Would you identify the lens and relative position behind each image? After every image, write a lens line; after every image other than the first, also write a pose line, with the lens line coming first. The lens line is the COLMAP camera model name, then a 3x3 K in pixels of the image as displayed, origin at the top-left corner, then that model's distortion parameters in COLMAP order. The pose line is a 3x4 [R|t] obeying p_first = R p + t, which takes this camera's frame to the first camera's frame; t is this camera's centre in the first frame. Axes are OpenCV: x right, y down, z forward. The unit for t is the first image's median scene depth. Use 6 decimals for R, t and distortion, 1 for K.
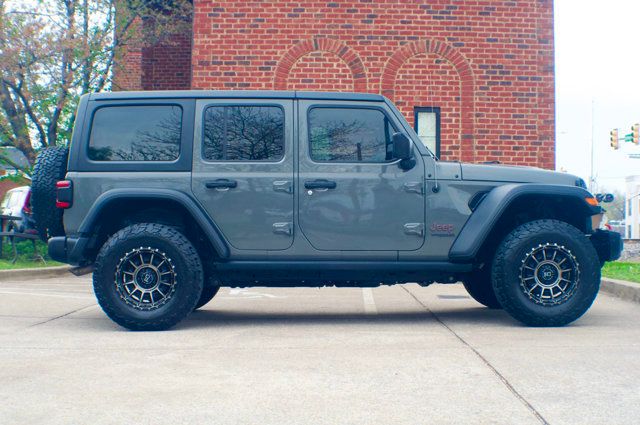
lens RADIAL K [[1007.4, 0, 323.2], [0, 1007.4, 213.6], [0, 0, 1]] dist [-0.271777, 0.000000]
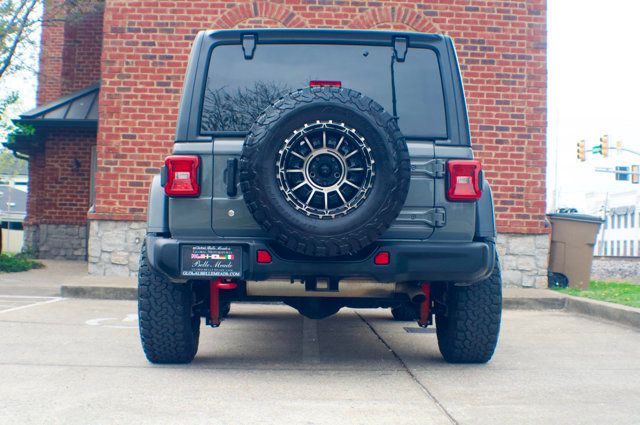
lens RADIAL K [[1007.4, 0, 320.9], [0, 1007.4, 210.9], [0, 0, 1]] dist [-0.271777, 0.000000]
pose [[0.998956, 0.017894, 0.042030, 0.014774], [-0.017271, 0.999736, -0.015145, 0.005795], [-0.042290, 0.014404, 0.999002, 0.192610]]
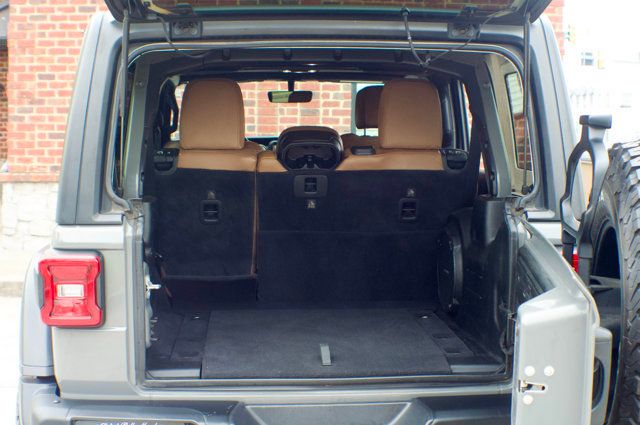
lens RADIAL K [[1007.4, 0, 317.2], [0, 1007.4, 215.9], [0, 0, 1]] dist [-0.271777, 0.000000]
pose [[0.996331, -0.008532, 0.085158, 0.012099], [-0.000970, 0.993829, 0.110920, -0.044810], [-0.085579, -0.110596, 0.990174, 0.349606]]
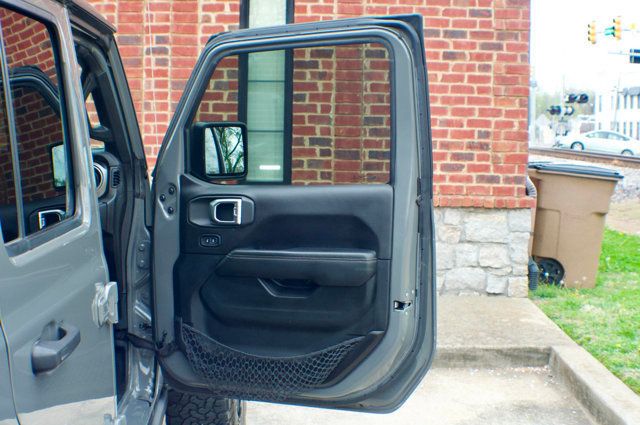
lens RADIAL K [[1007.4, 0, 320.1], [0, 1007.4, 211.3], [0, 0, 1]] dist [-0.271777, 0.000000]
pose [[0.999515, 0.002538, 0.031029, 0.114543], [-0.005895, 0.994071, 0.108571, -0.042184], [-0.030569, -0.108701, 0.993604, 0.505275]]
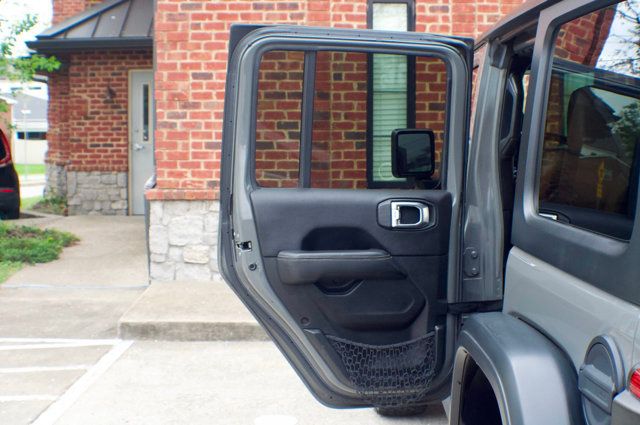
lens RADIAL K [[1007.4, 0, 318.9], [0, 1007.4, 215.7], [0, 0, 1]] dist [-0.271777, 0.000000]
pose [[0.999627, -0.013930, 0.023505, -0.057061], [0.011503, 0.994882, 0.100389, -0.041600], [-0.024783, -0.100081, 0.994671, 0.447760]]
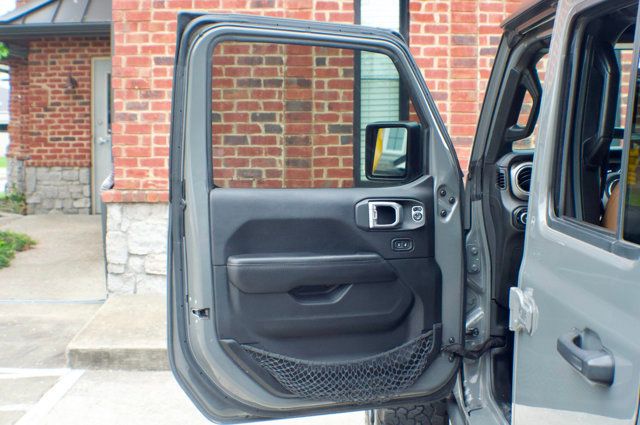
lens RADIAL K [[1007.4, 0, 320.1], [0, 1007.4, 211.9], [0, 0, 1]] dist [-0.271777, 0.000000]
pose [[0.998614, -0.015453, 0.050309, -0.058424], [0.010095, 0.994415, 0.105056, -0.040951], [-0.051652, -0.104403, 0.993193, 0.515913]]
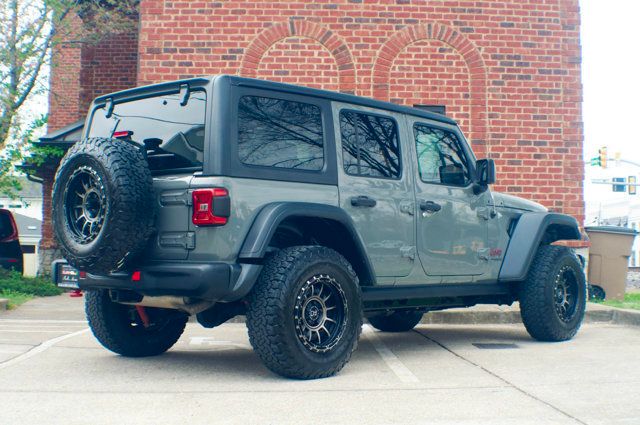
lens RADIAL K [[1007.4, 0, 323.5], [0, 1007.4, 212.7], [0, 0, 1]] dist [-0.271777, 0.000000]
pose [[0.998445, -0.001004, 0.055734, -0.027353], [0.002707, 0.999532, -0.030485, 0.005097], [-0.055677, 0.030588, 0.997980, 0.195523]]
